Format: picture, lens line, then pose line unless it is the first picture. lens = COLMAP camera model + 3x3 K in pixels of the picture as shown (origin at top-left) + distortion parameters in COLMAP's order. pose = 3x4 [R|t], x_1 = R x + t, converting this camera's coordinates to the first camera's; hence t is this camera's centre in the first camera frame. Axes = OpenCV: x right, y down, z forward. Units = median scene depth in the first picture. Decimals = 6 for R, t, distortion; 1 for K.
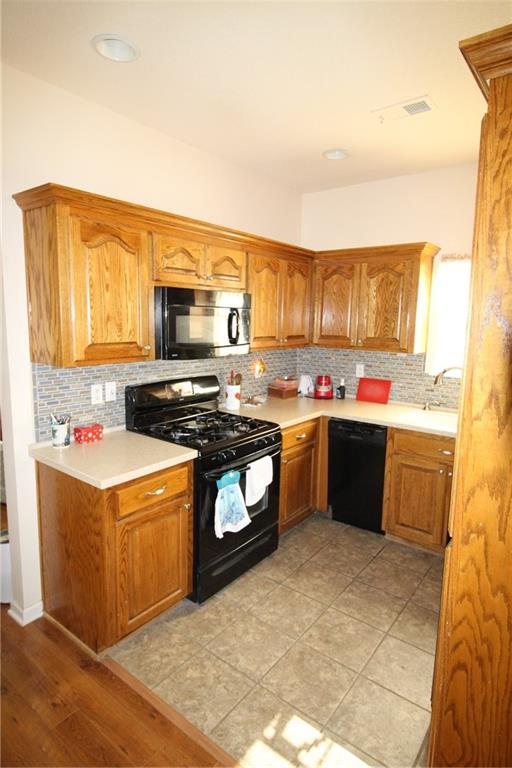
lens RADIAL K [[439.1, 0, 248.6], [0, 439.1, 383.9], [0, 0, 1]] dist [0.009167, -0.001791]
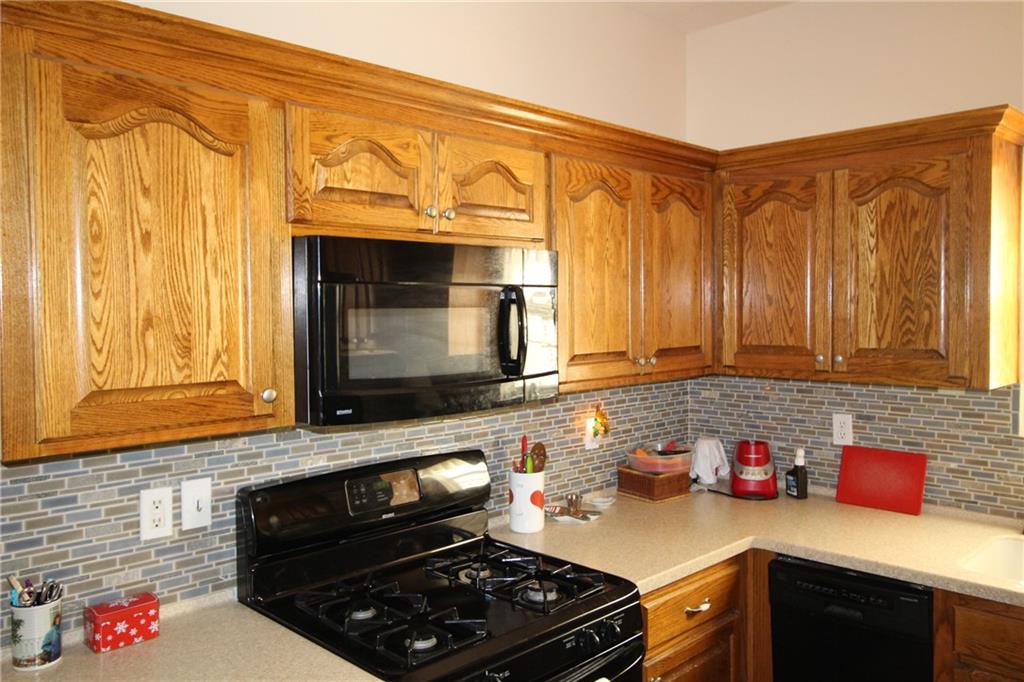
lens RADIAL K [[808.4, 0, 514.0], [0, 808.4, 336.1], [0, 0, 1]] dist [0.015664, -0.011130]
pose [[0.992629, -0.023268, -0.118936, 0.051046], [0.009384, 0.993207, -0.115986, -0.038896], [0.120826, 0.114015, 0.986104, 0.258538]]
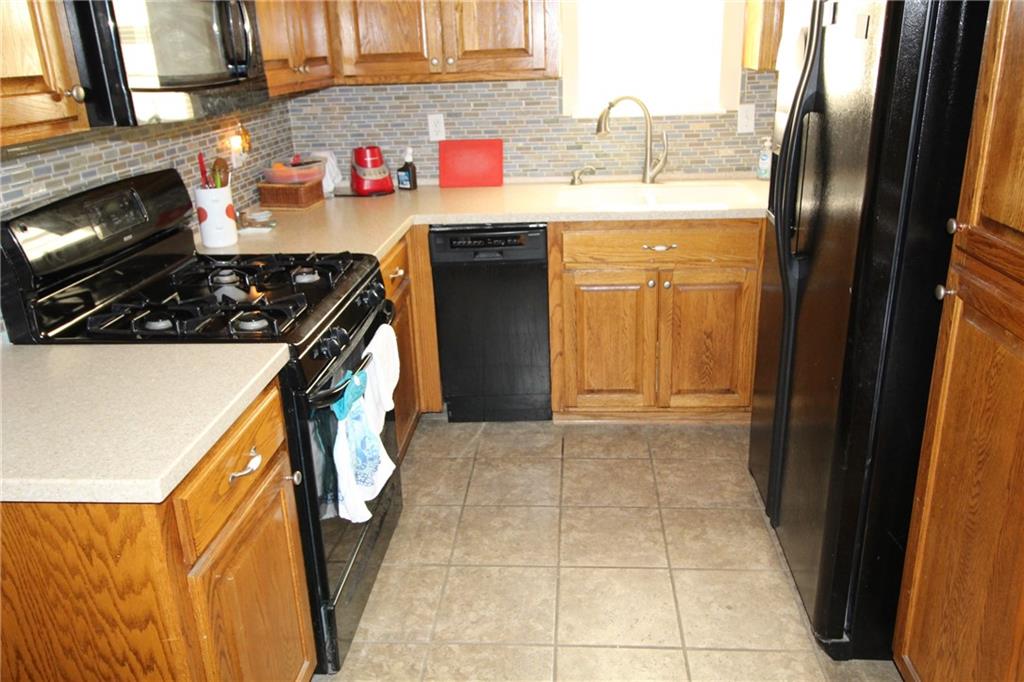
lens RADIAL K [[808.4, 0, 516.9], [0, 808.4, 341.1], [0, 0, 1]] dist [0.015664, -0.011130]
pose [[0.825754, -0.238088, 0.511317, -0.247965], [0.132780, 0.963120, 0.234030, 0.001443], [-0.548179, -0.125359, 0.826913, 0.202711]]
